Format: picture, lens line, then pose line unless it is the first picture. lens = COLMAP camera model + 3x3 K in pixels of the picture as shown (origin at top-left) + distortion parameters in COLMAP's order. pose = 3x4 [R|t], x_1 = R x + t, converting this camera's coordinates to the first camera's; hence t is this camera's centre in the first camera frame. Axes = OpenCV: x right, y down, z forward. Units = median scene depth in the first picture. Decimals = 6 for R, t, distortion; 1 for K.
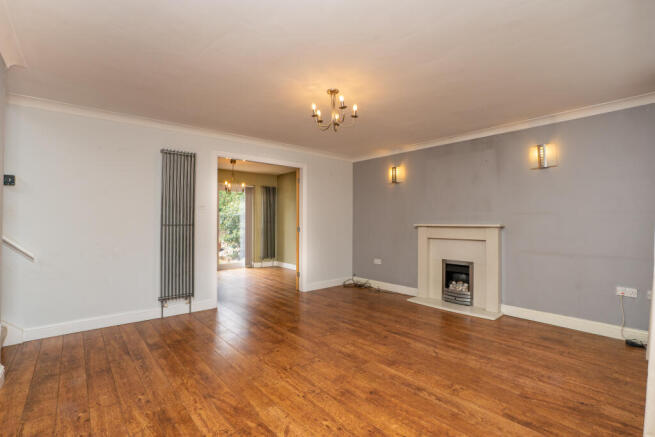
lens RADIAL K [[300.6, 0, 323.4], [0, 300.6, 217.6], [0, 0, 1]] dist [-0.030520, 0.000760]
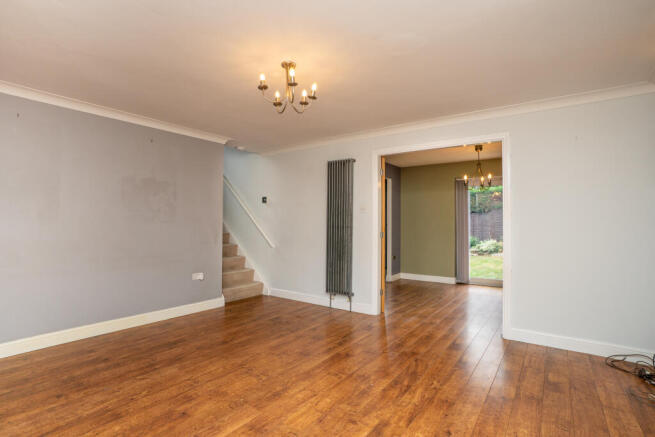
lens RADIAL K [[326.3, 0, 324.5], [0, 326.3, 218.5], [0, 0, 1]] dist [-0.059560, 0.030850]
pose [[0.235666, -0.015286, -0.971714, 0.886933], [0.005508, 0.999881, -0.014393, 0.012202], [0.971819, -0.001961, 0.235722, 0.873432]]
